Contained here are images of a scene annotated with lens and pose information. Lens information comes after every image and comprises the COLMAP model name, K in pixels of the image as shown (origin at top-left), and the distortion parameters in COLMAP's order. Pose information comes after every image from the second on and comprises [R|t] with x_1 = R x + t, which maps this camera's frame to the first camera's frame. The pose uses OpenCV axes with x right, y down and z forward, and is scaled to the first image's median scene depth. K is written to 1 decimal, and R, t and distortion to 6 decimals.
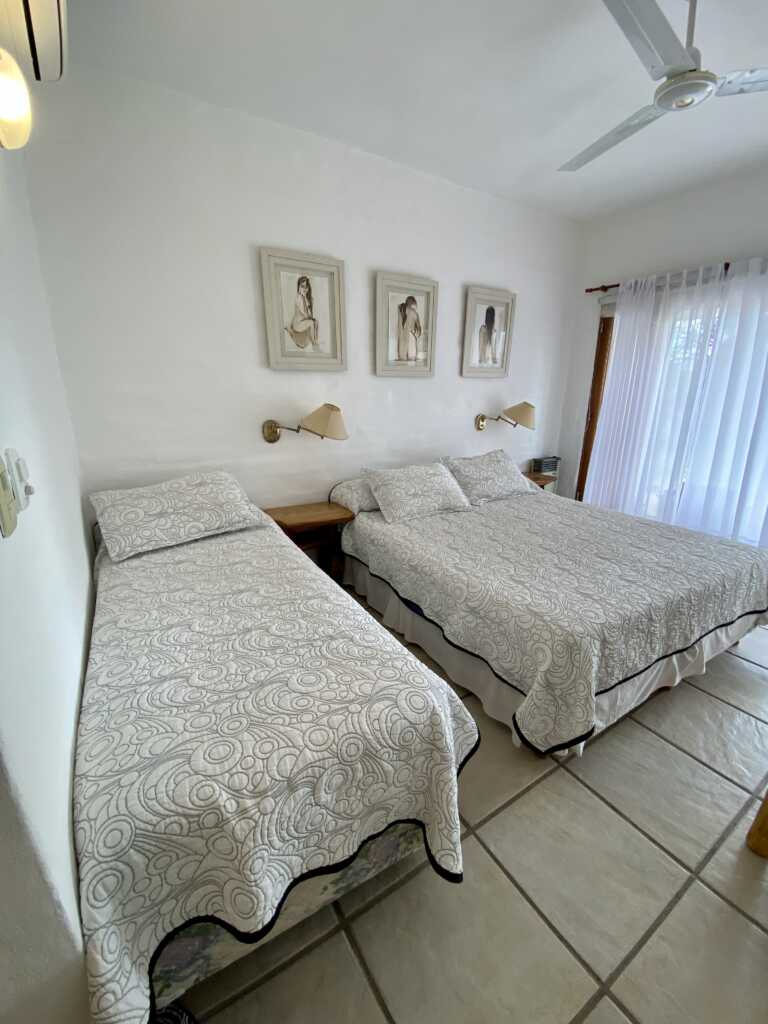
lens RADIAL K [[418.8, 0, 375.2], [0, 418.8, 518.1], [0, 0, 1]] dist [-0.004140, -0.003282]
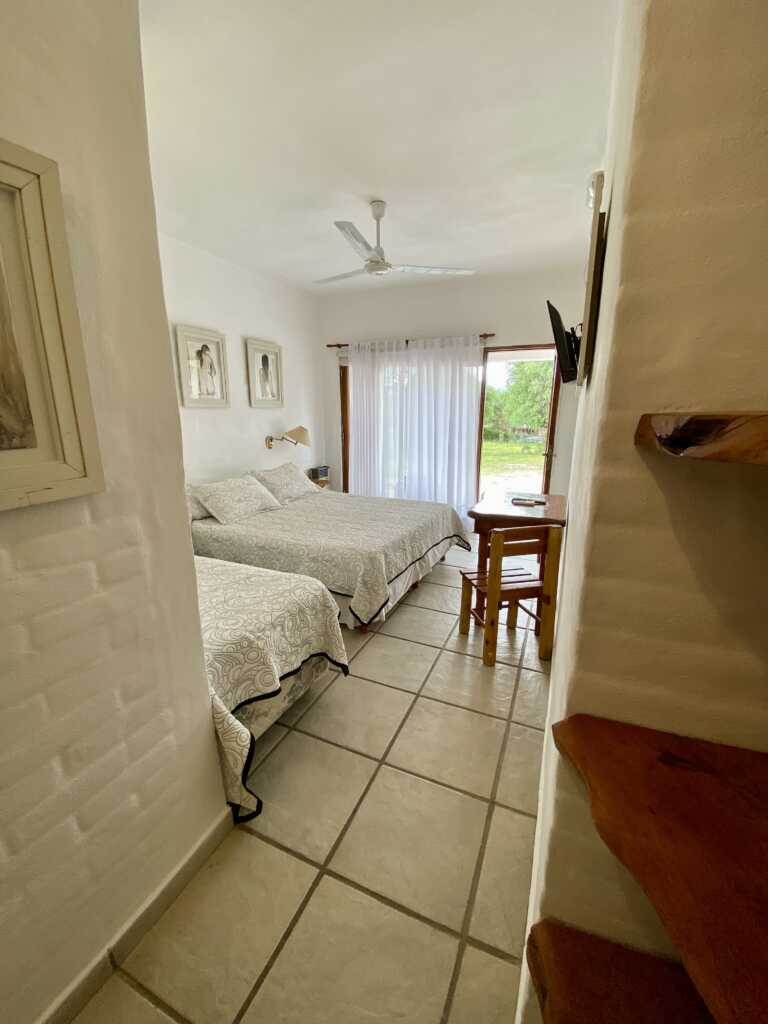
lens RADIAL K [[418.8, 0, 385.9], [0, 418.8, 512.8], [0, 0, 1]] dist [-0.004140, -0.003282]
pose [[0.827573, -0.129762, 0.546154, -0.229155], [0.159090, 0.987243, -0.006504, 0.058394], [-0.538343, 0.092270, 0.837659, -0.301372]]
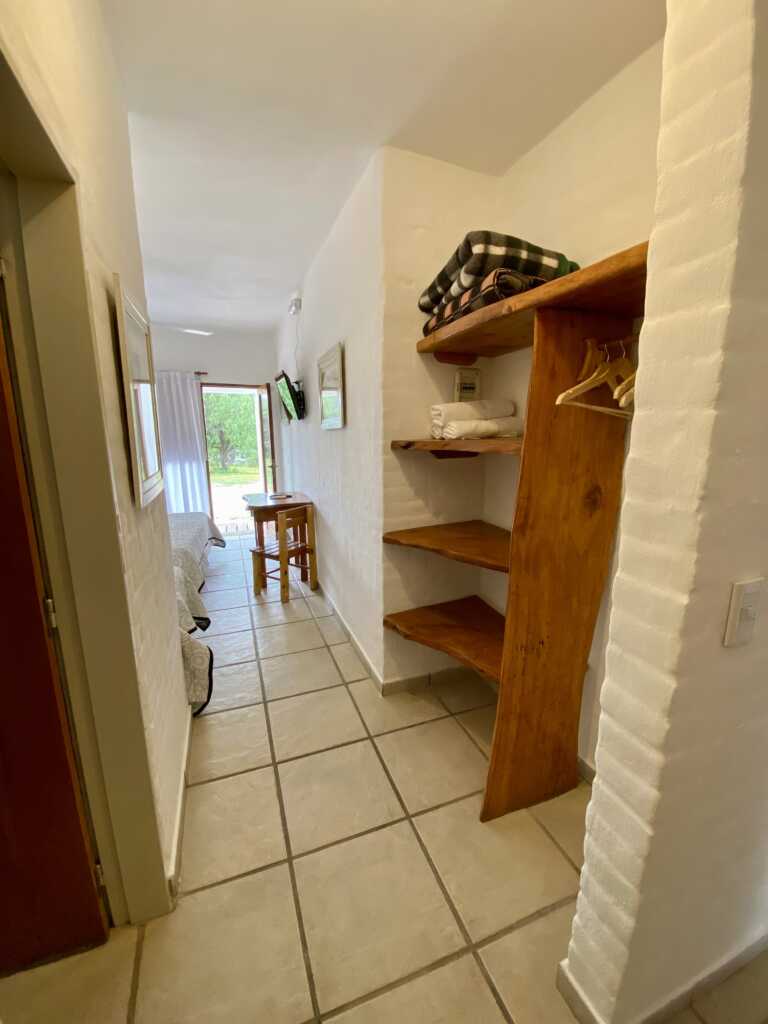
lens RADIAL K [[418.8, 0, 385.5], [0, 418.8, 511.2], [0, 0, 1]] dist [-0.004140, -0.003282]
pose [[0.199171, -0.189000, 0.961566, -0.774397], [0.290235, 0.948580, 0.126331, 0.052176], [-0.935999, 0.253918, 0.243784, -0.347724]]
